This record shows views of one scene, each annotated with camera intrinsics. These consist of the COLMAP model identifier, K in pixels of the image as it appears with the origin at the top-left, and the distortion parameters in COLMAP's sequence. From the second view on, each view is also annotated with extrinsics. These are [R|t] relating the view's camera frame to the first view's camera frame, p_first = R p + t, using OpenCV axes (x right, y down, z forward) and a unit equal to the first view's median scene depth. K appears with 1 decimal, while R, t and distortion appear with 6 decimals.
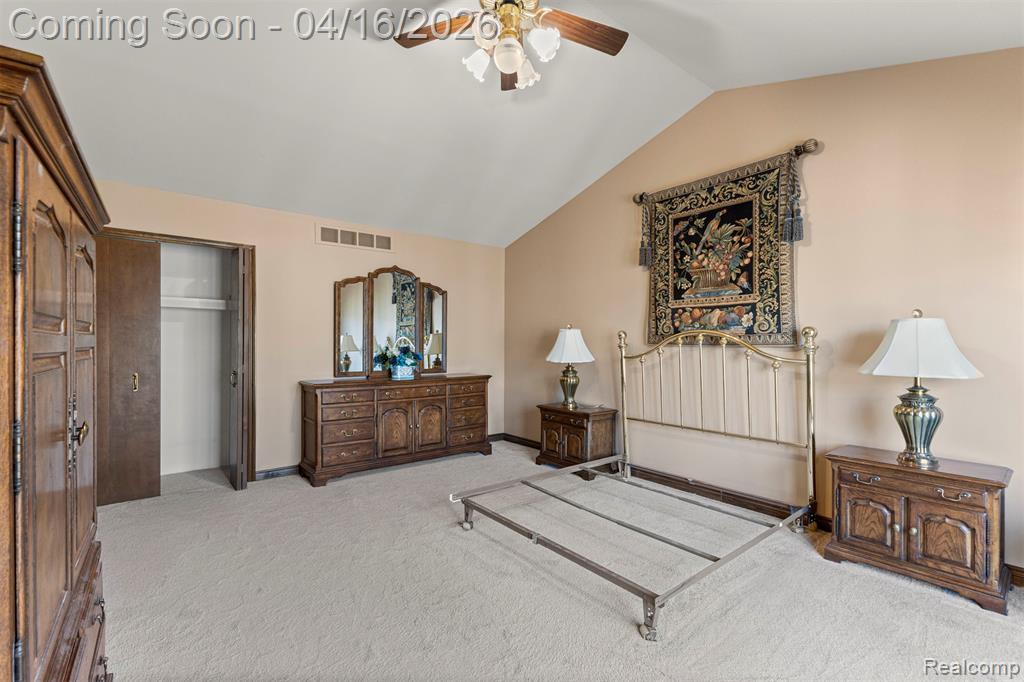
lens RADIAL K [[443.3, 0, 511.7], [0, 443.3, 342.4], [0, 0, 1]] dist [0.009722, 0.000601]
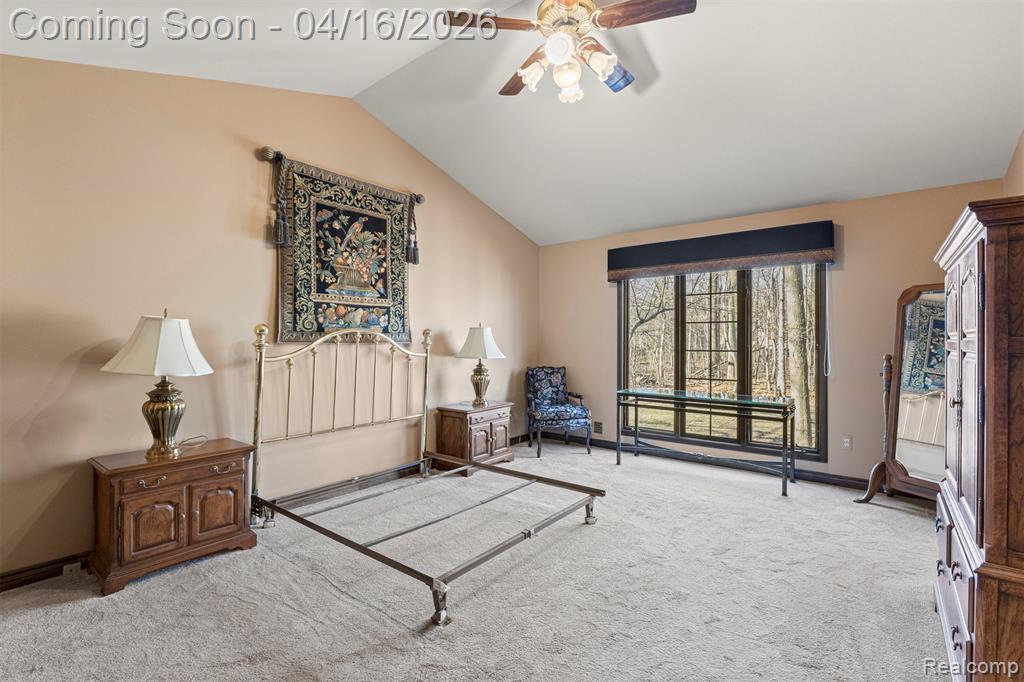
lens RADIAL K [[455.2, 0, 512.3], [0, 455.2, 335.4], [0, 0, 1]] dist [-0.002327, 0.000093]
pose [[-0.218878, 0.008215, 0.975718, -0.645409], [0.000707, 0.999966, -0.008261, -0.001768], [-0.975752, -0.001119, -0.218876, 0.853635]]
